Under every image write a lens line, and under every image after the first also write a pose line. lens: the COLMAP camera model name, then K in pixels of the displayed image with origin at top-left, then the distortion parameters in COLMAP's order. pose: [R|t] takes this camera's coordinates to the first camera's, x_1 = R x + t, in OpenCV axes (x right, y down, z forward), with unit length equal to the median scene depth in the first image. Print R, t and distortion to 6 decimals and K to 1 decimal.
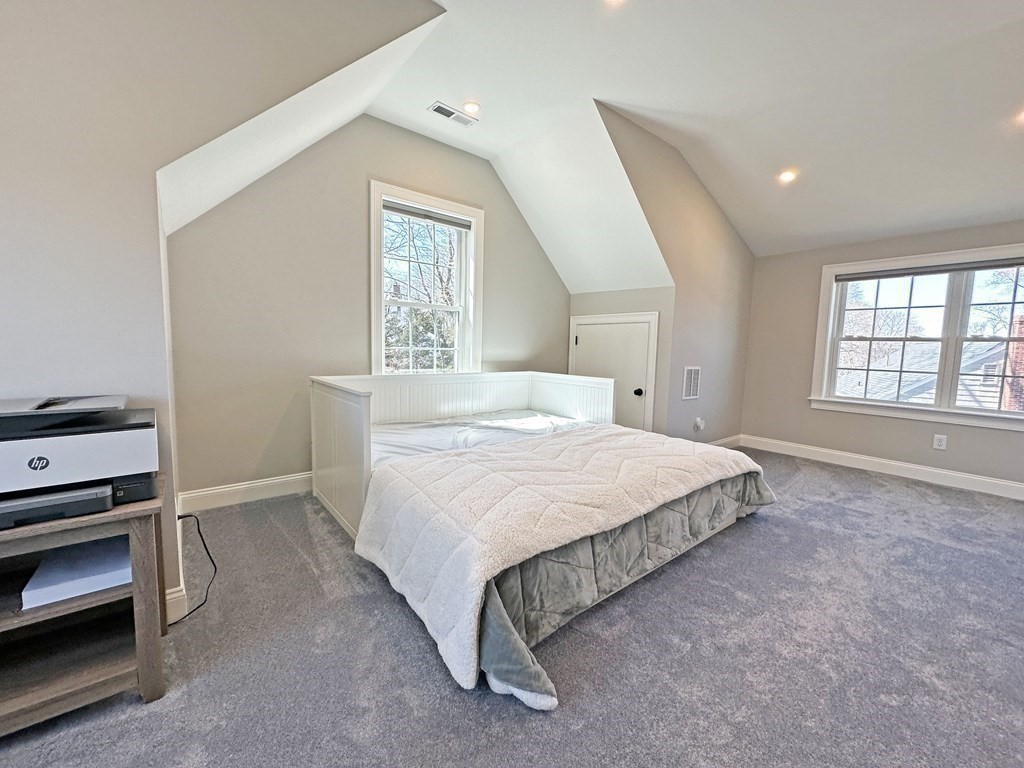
lens RADIAL K [[408.8, 0, 512.0], [0, 408.8, 384.0], [0, 0, 1]] dist [-0.001314, 0.000057]
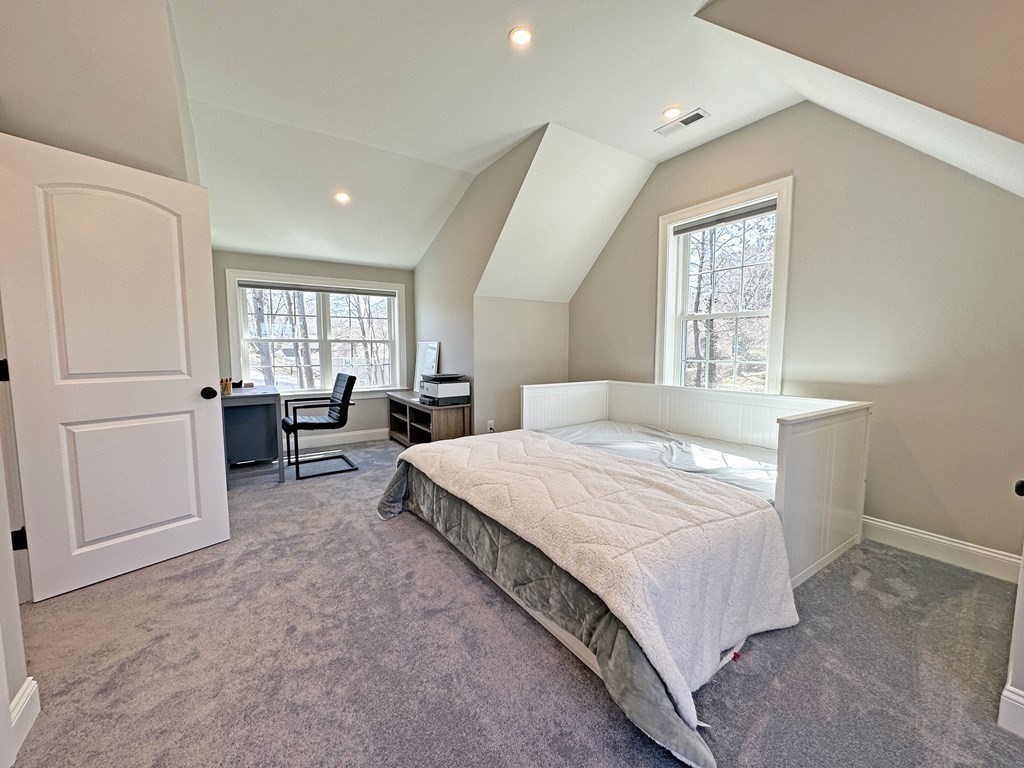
lens RADIAL K [[408.8, 0, 512.0], [0, 408.8, 384.0], [0, 0, 1]] dist [-0.001314, 0.000057]
pose [[-0.099905, 0.055615, -0.993441, 0.847850], [-0.097640, 0.993070, 0.065413, -0.058121], [0.990195, 0.103534, -0.093783, 0.705591]]
